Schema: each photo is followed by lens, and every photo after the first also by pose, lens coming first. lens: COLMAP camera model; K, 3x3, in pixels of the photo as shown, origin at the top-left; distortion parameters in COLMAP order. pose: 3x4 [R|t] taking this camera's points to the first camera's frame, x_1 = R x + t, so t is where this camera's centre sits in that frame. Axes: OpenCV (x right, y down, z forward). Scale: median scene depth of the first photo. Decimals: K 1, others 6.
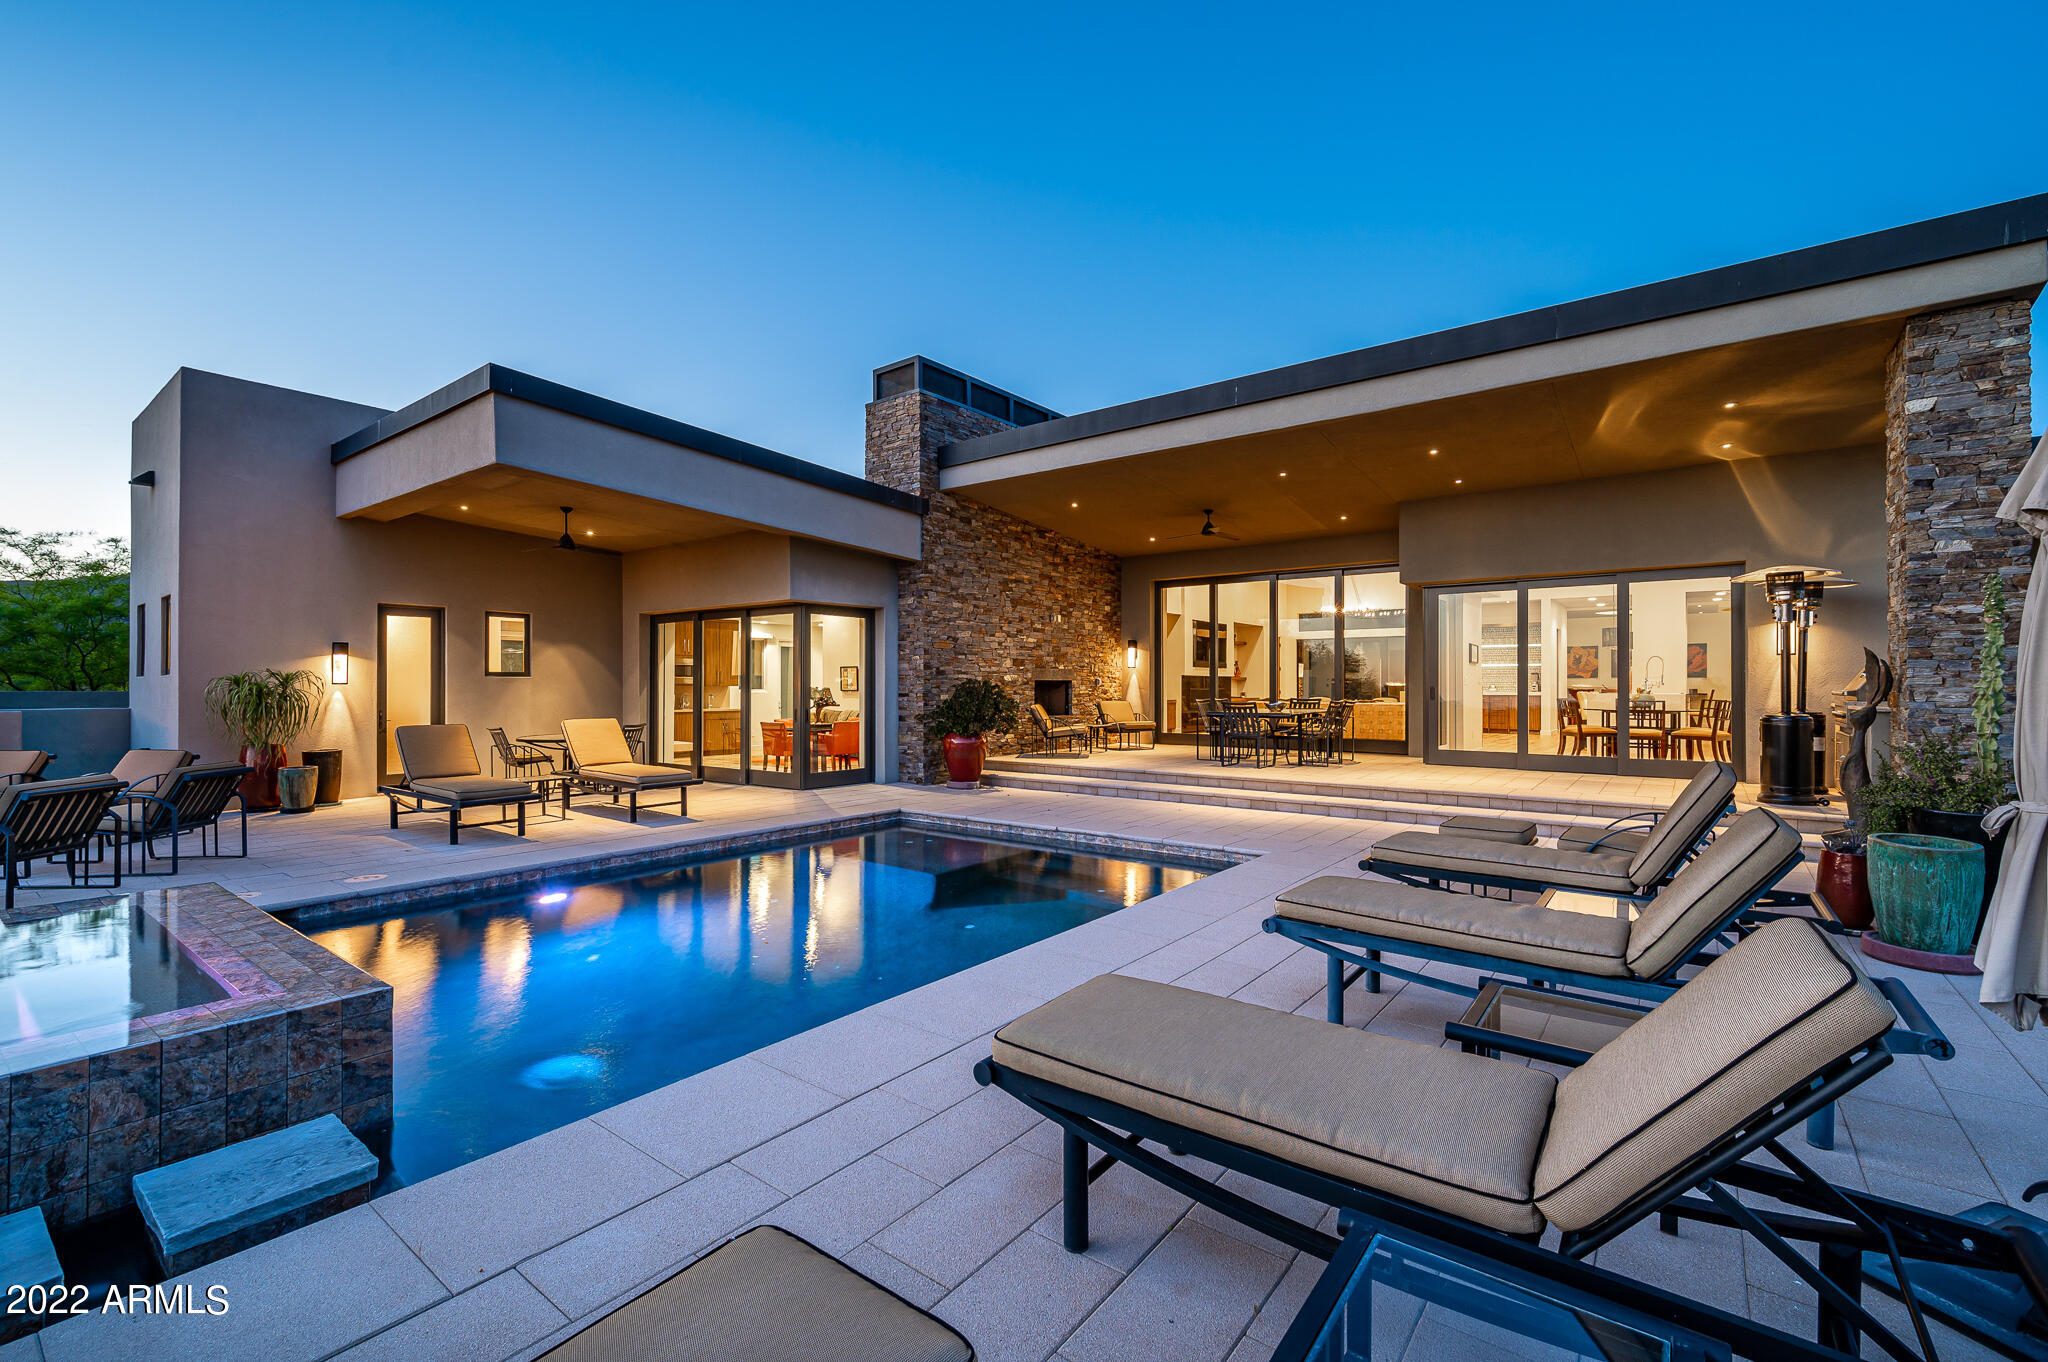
lens RADIAL K [[875.0, 0, 1023.8], [0, 875.0, 683.8], [0, 0, 1]] dist [0.000184, 0.000000]
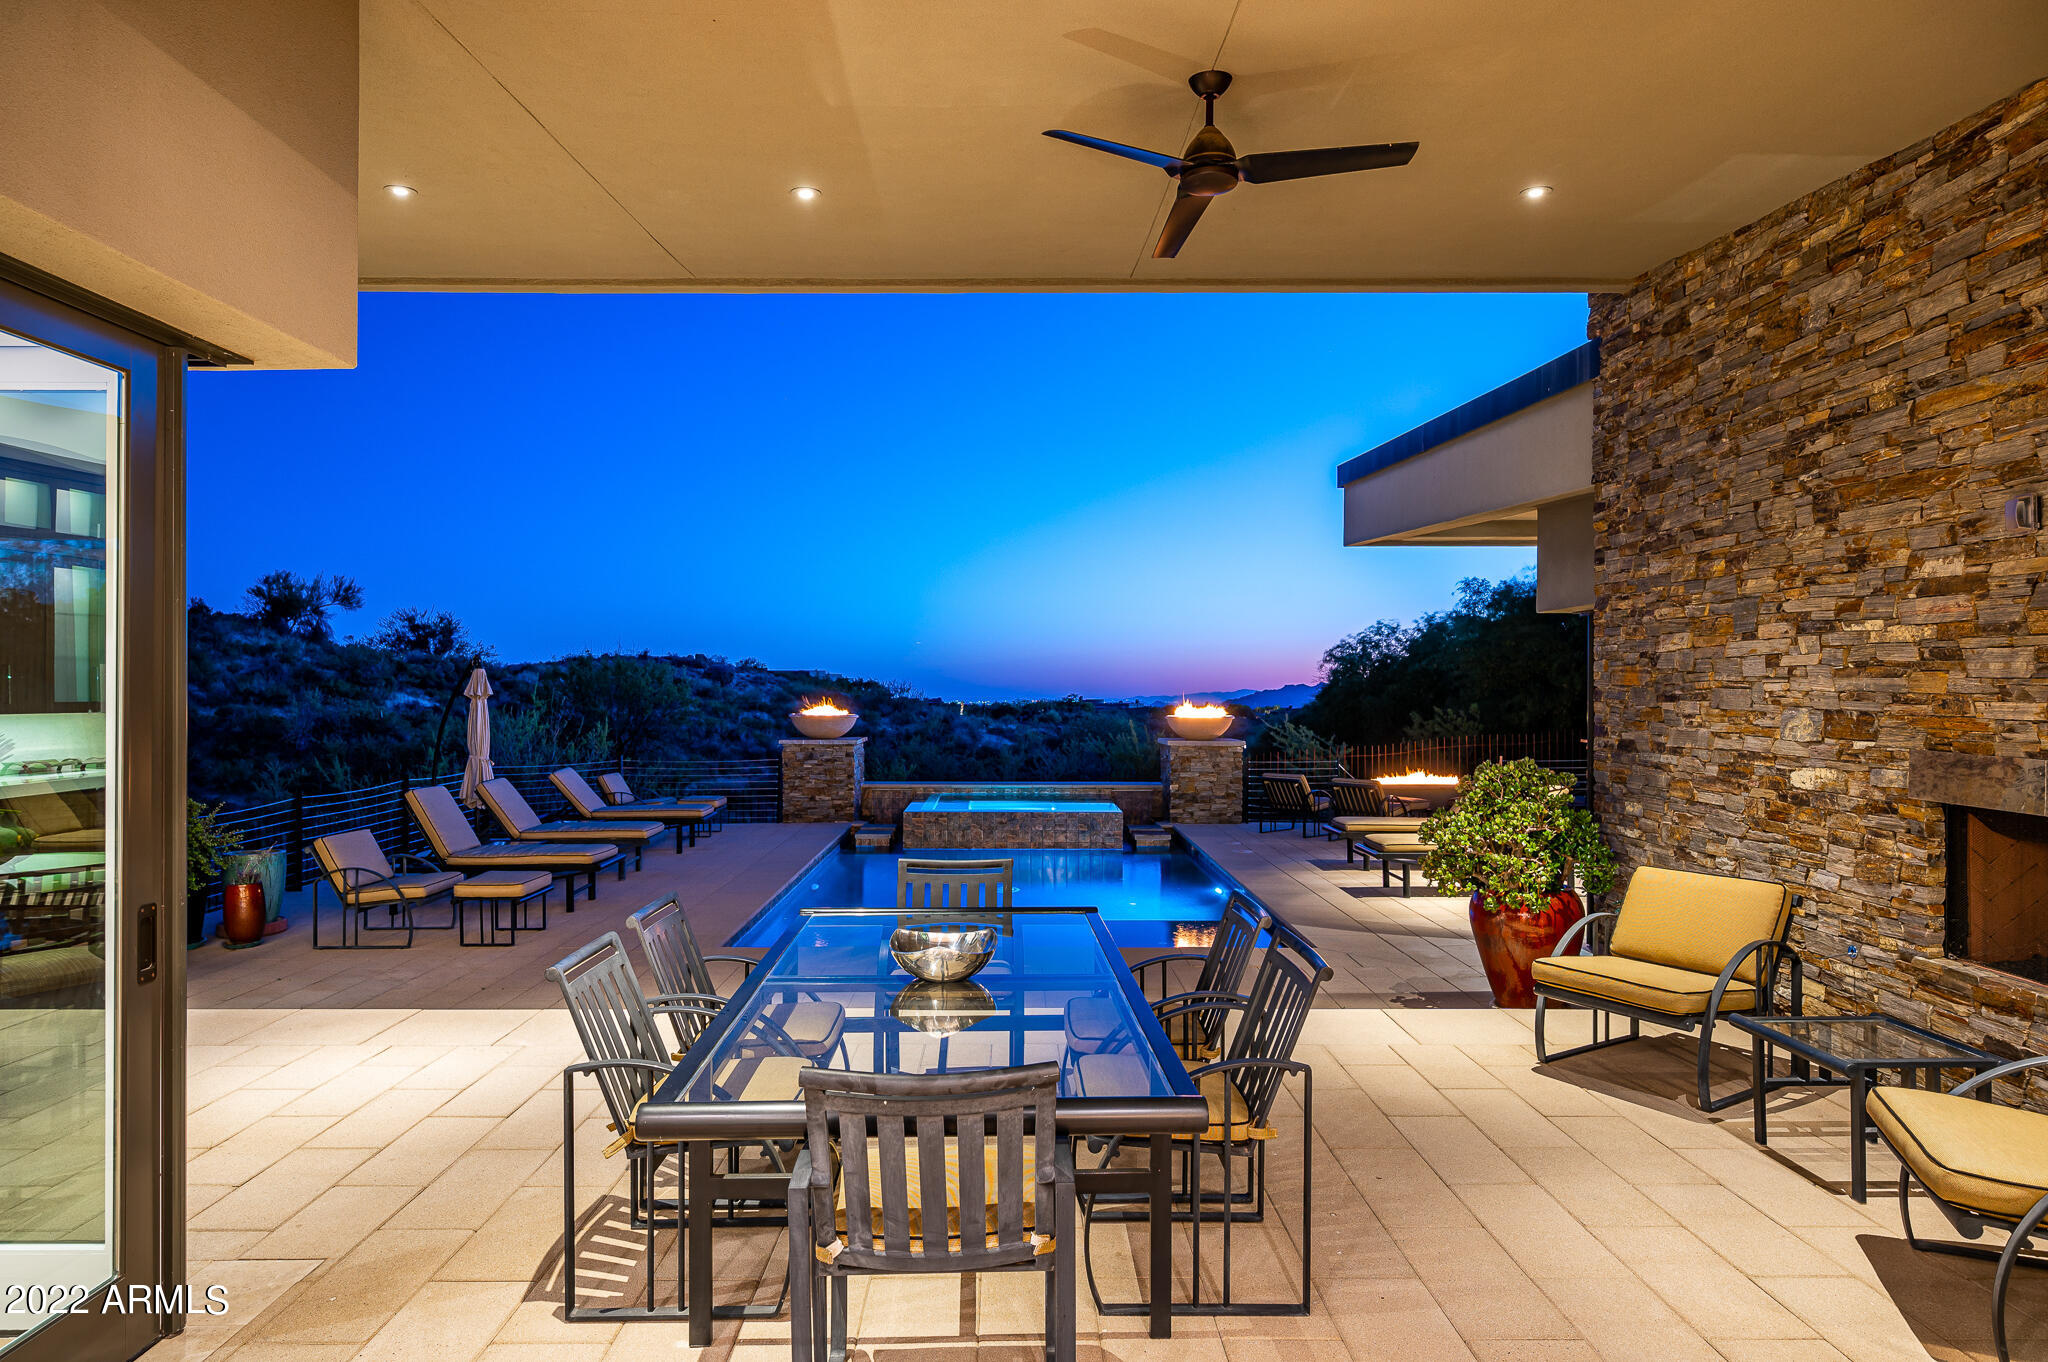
lens RADIAL K [[1168.3, 0, 1023.5], [0, 1168.3, 684.9], [0, 0, 1]] dist [0.015373, -0.000634]
pose [[-0.787543, -0.003405, -0.616251, 0.414659], [-0.003955, 0.999992, -0.000471, -0.035841], [0.616247, 0.002066, -0.787550, 1.143045]]
